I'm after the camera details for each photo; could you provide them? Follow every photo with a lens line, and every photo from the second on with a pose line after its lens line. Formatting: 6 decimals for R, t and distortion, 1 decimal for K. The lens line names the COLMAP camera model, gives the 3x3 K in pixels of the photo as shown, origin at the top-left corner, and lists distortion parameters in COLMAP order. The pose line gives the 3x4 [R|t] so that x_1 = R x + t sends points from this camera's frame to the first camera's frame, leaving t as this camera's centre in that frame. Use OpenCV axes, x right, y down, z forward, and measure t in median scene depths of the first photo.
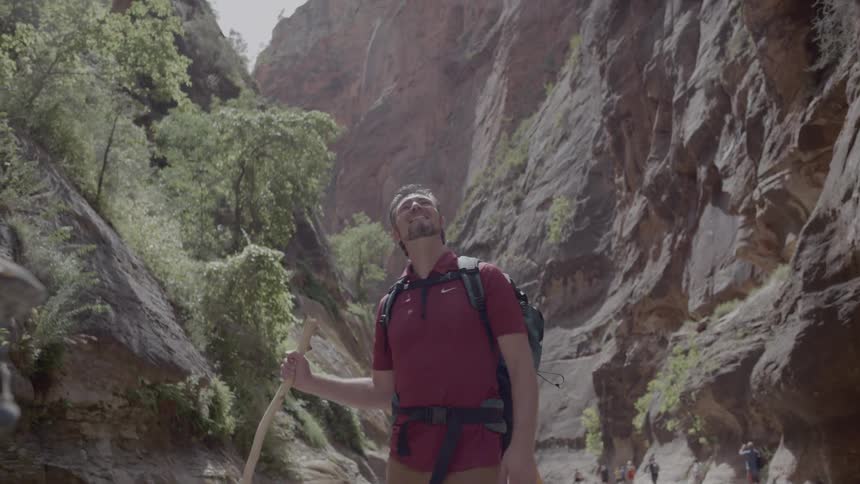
lens RADIAL K [[768.9, 0, 431.8], [0, 768.9, 236.9], [0, 0, 1]] dist [-0.114728, 0.103872]
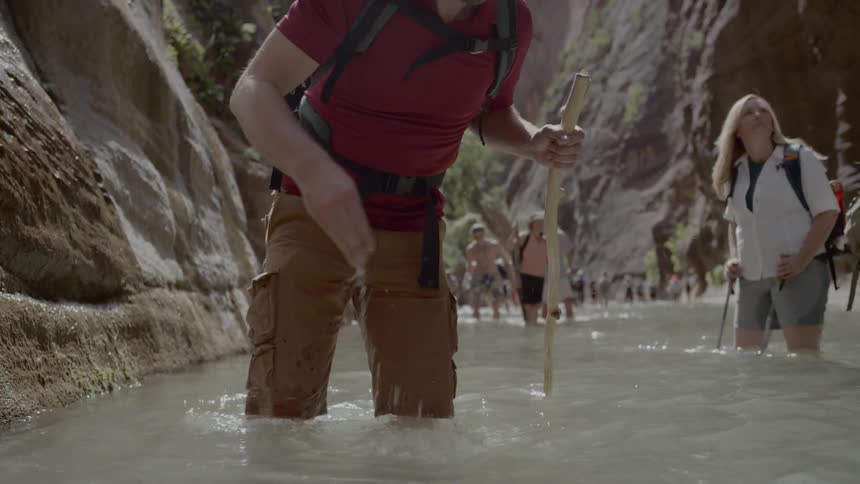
lens RADIAL K [[768.9, 0, 431.7], [0, 768.9, 249.8], [0, 0, 1]] dist [-0.114728, 0.103872]
pose [[0.990324, -0.027508, -0.136018, -0.000919], [0.058004, 0.972481, 0.225646, -0.081579], [0.126068, -0.231353, 0.964667, -0.279235]]
